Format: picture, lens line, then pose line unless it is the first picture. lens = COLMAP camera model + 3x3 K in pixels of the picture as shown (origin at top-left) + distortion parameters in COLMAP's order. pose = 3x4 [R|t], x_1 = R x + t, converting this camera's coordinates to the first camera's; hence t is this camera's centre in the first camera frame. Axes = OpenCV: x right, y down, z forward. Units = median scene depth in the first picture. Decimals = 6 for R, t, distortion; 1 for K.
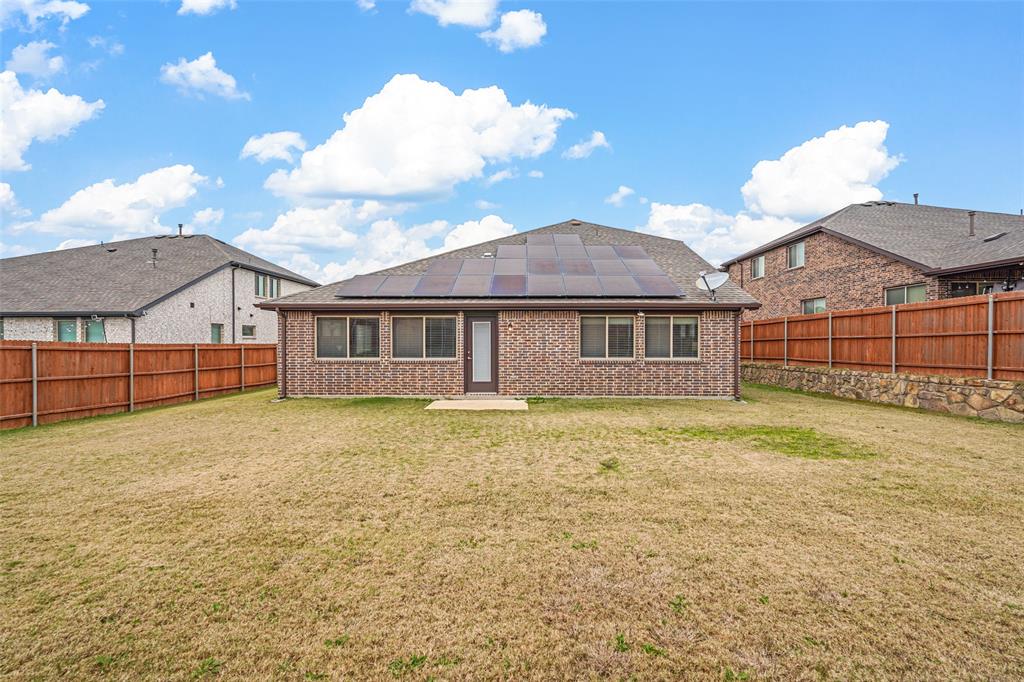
lens RADIAL K [[464.9, 0, 513.2], [0, 464.9, 345.7], [0, 0, 1]] dist [-0.001090, -0.000245]
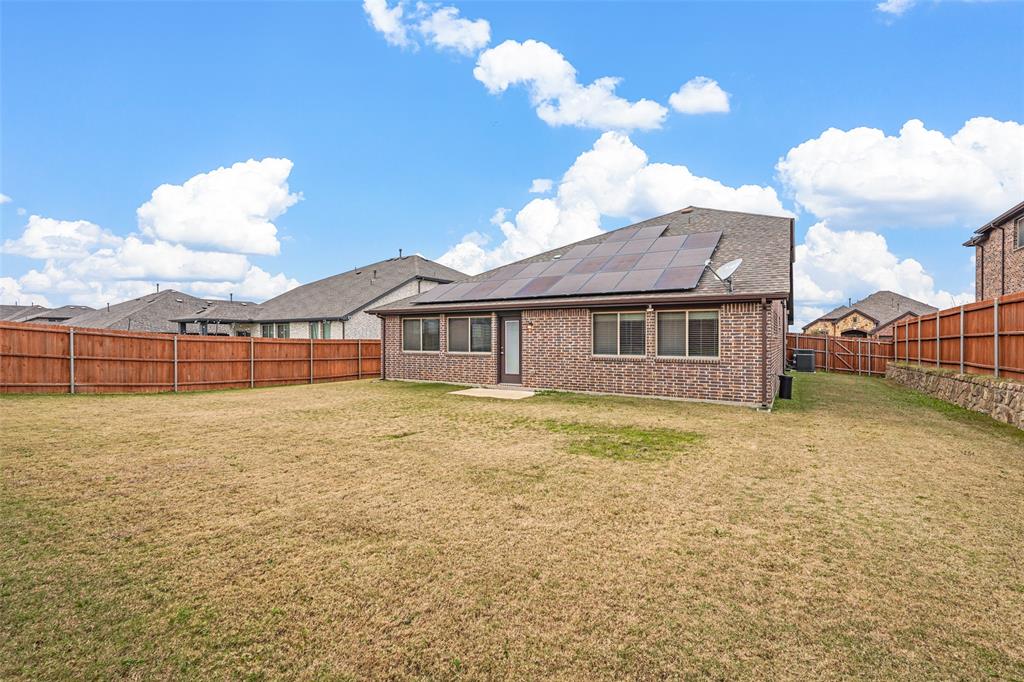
lens RADIAL K [[464.9, 0, 479.0], [0, 464.9, 340.1], [0, 0, 1]] dist [-0.001090, -0.000245]
pose [[0.845512, 0.004144, -0.533941, 0.470046], [-0.006978, 0.999970, -0.003288, -0.000330], [0.533911, 0.006506, 0.845516, 0.008205]]
